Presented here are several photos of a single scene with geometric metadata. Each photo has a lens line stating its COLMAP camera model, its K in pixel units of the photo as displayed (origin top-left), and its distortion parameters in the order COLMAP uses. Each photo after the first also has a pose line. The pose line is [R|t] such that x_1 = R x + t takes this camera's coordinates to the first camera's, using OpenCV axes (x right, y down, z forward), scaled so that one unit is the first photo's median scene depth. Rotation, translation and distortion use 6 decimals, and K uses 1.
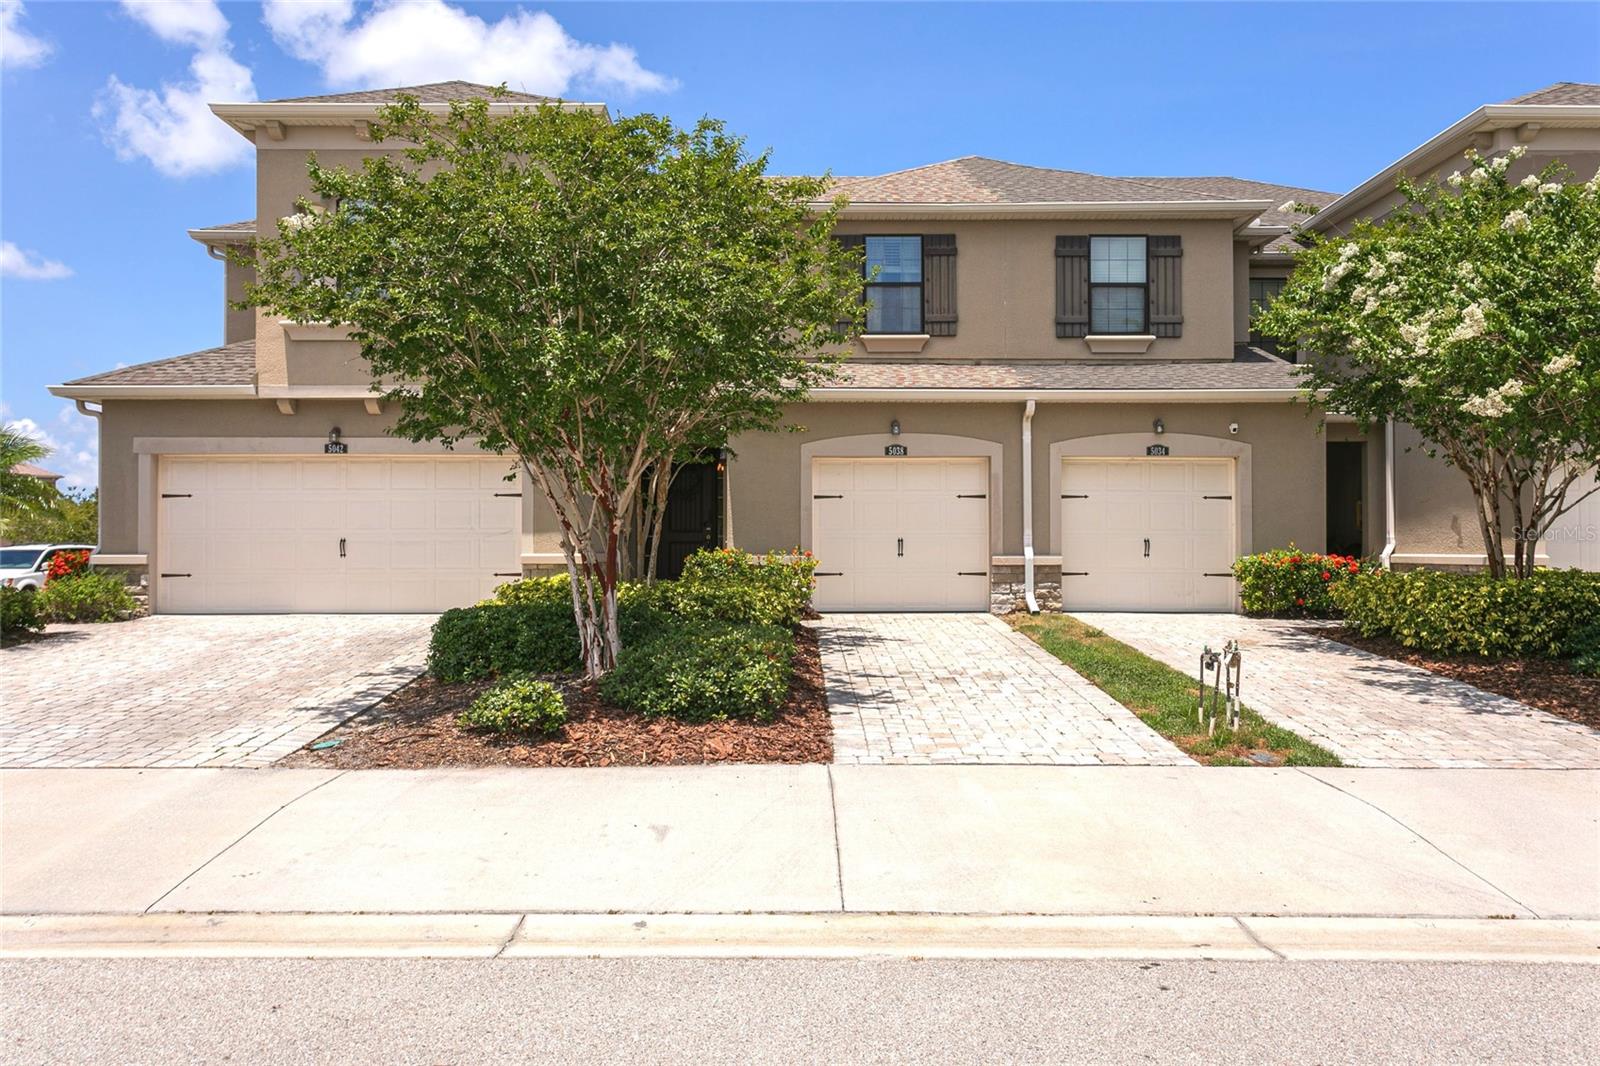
lens RADIAL K [[1171.4, 0, 759.0], [0, 1171.4, 533.1], [0, 0, 1]] dist [0.033650, -0.000575]
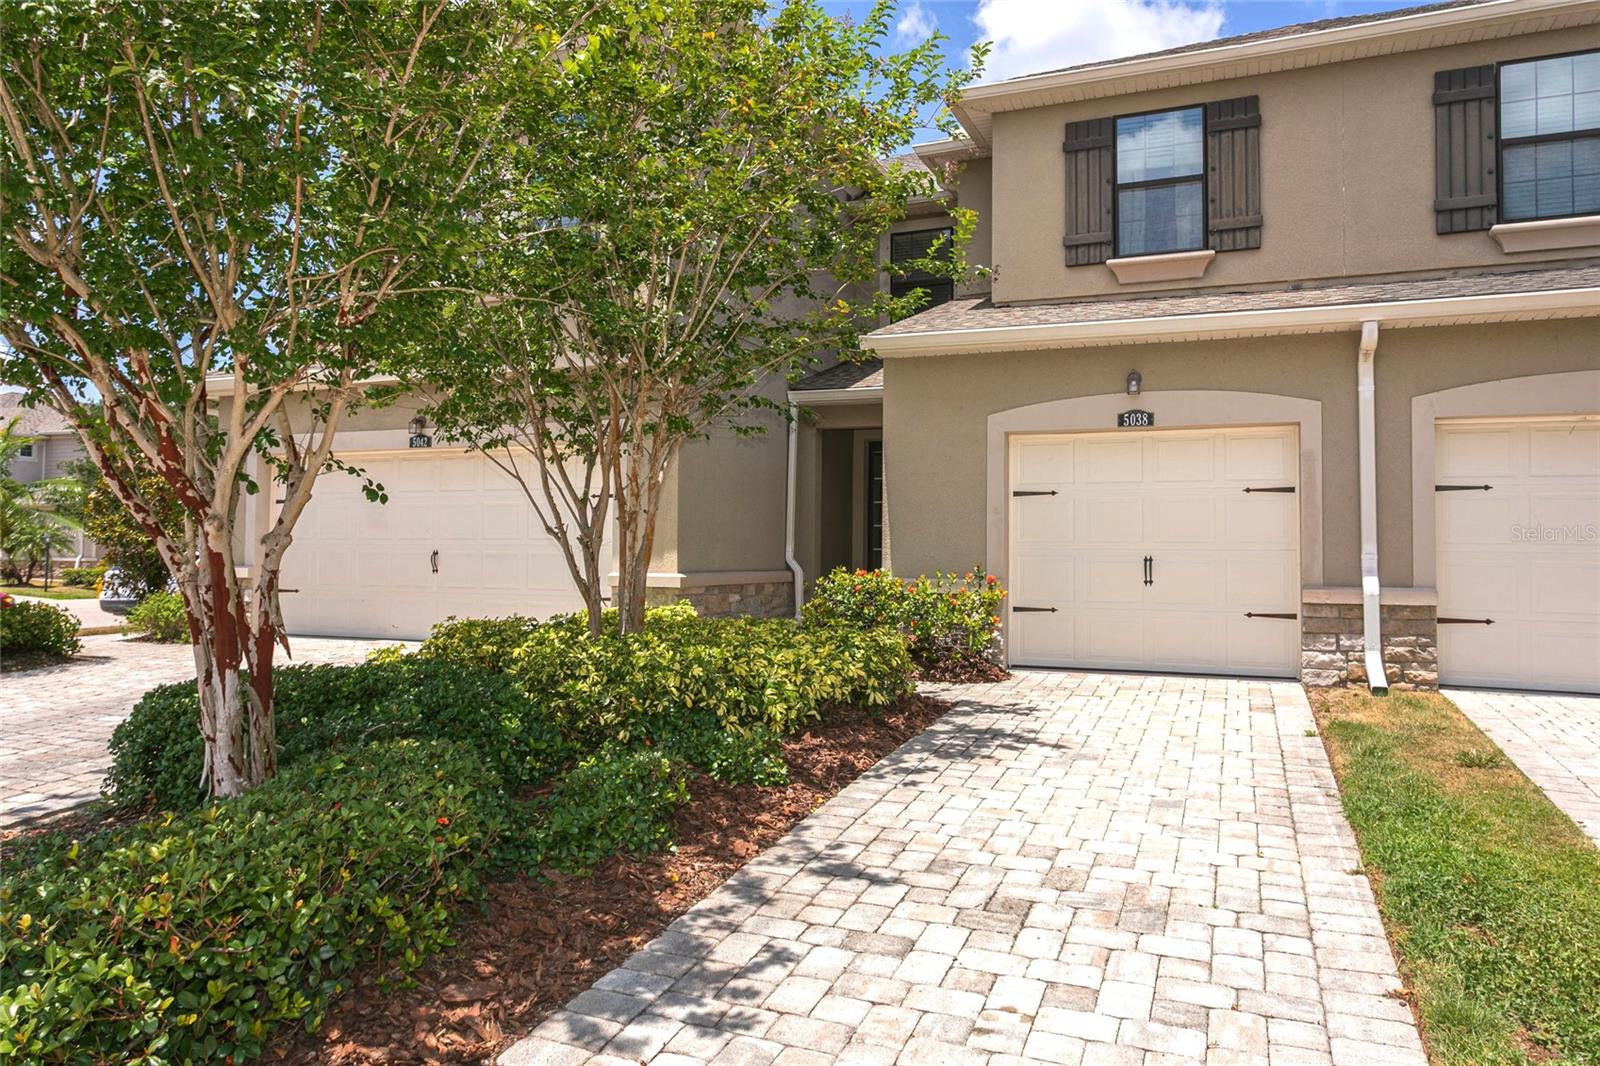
lens RADIAL K [[1045.0, 0, 777.8], [0, 1045.0, 522.2], [0, 0, 1]] dist [0.000984, 0.003335]
pose [[0.934219, -0.002117, -0.356693, 0.137787], [-0.005207, 0.999795, -0.019572, -0.002237], [0.356661, 0.020142, 0.934017, 0.400565]]
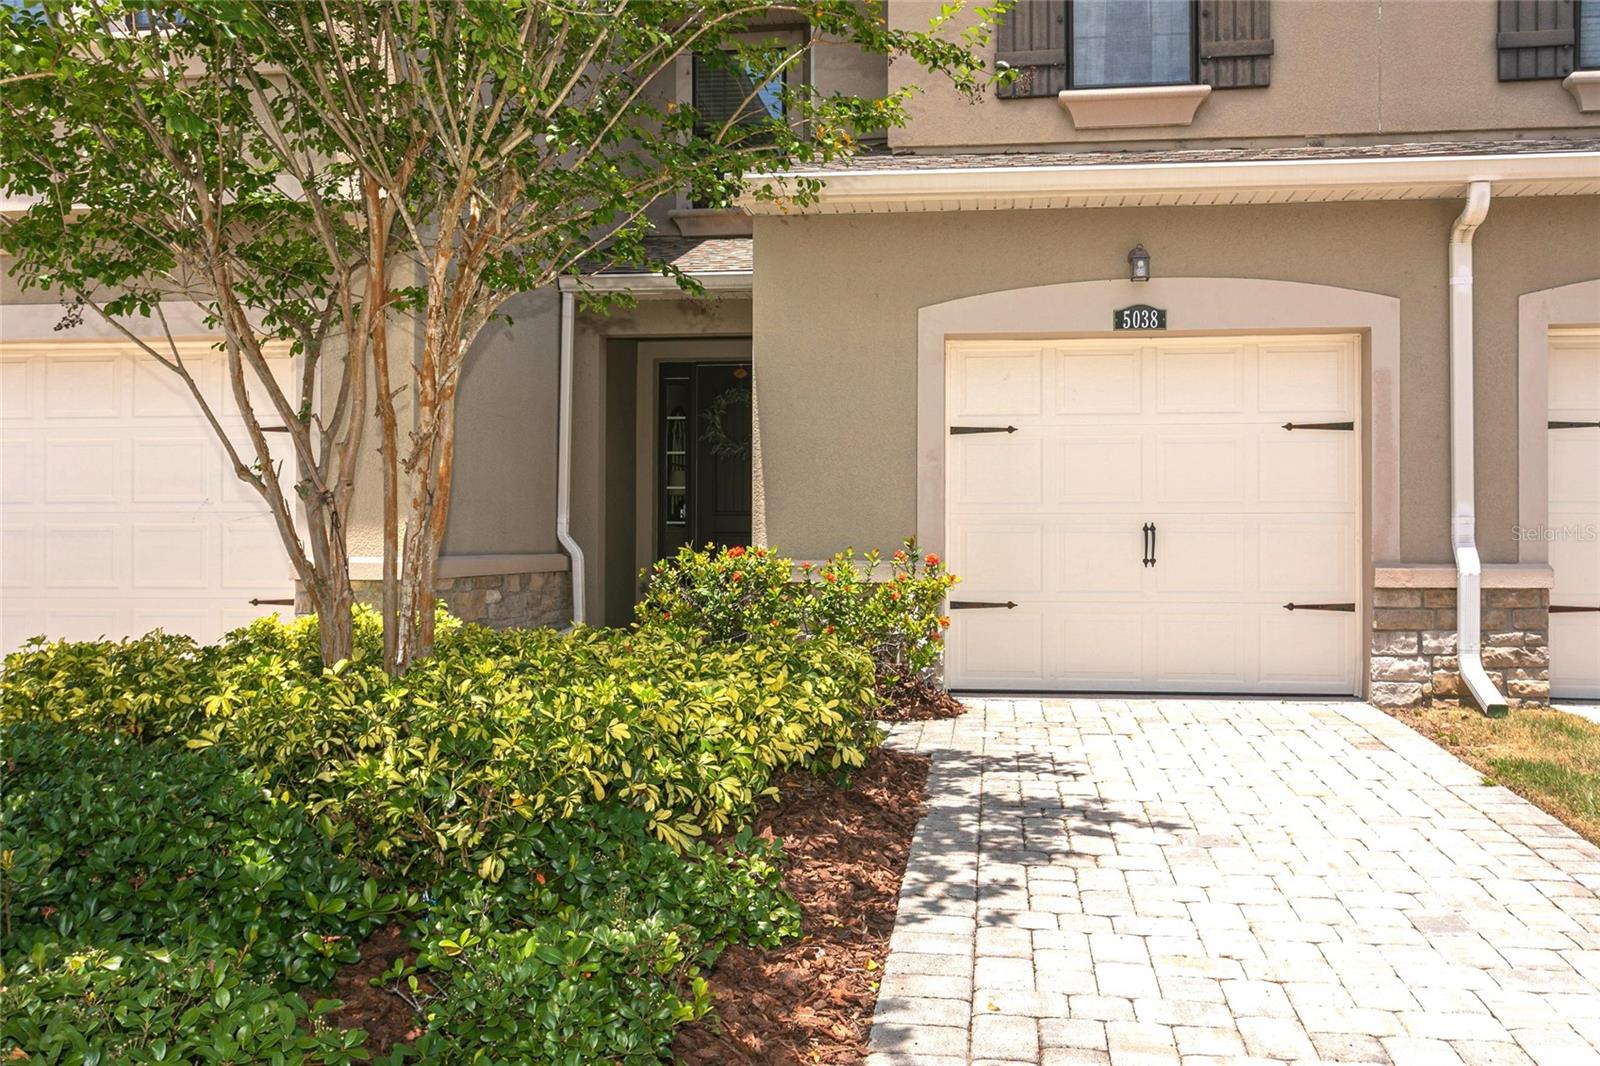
lens RADIAL K [[1399.5, 0, 800.0], [0, 1399.5, 533.0], [0, 0, 1]] dist [0.009173, 0.000843]
pose [[0.994397, 0.001689, -0.105699, 0.047655], [-0.001056, 0.999981, 0.006039, 0.004869], [0.105708, -0.005894, 0.994380, 0.478035]]
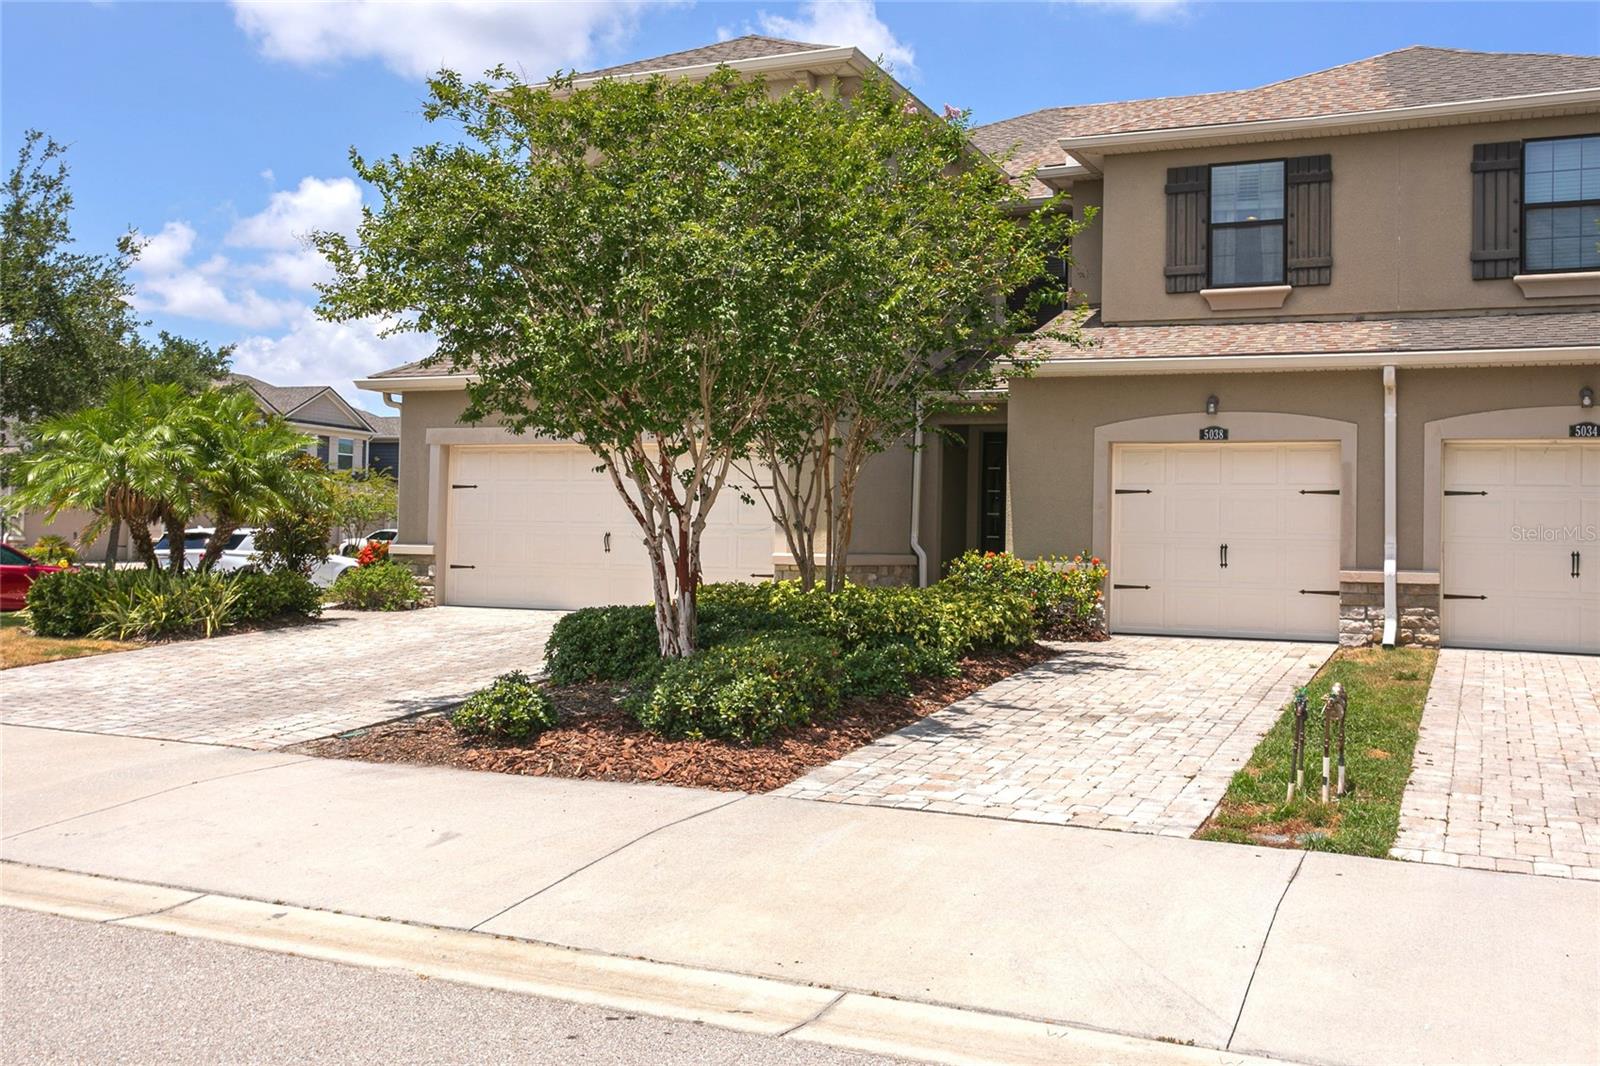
lens RADIAL K [[1399.9, 0, 793.5], [0, 1399.9, 503.2], [0, 0, 1]] dist [0.014986, 0.007928]
pose [[0.925318, 0.009114, -0.379083, 0.213993], [-0.017176, 0.999692, -0.017890, -0.001468], [0.378803, 0.023065, 0.925190, 0.014055]]
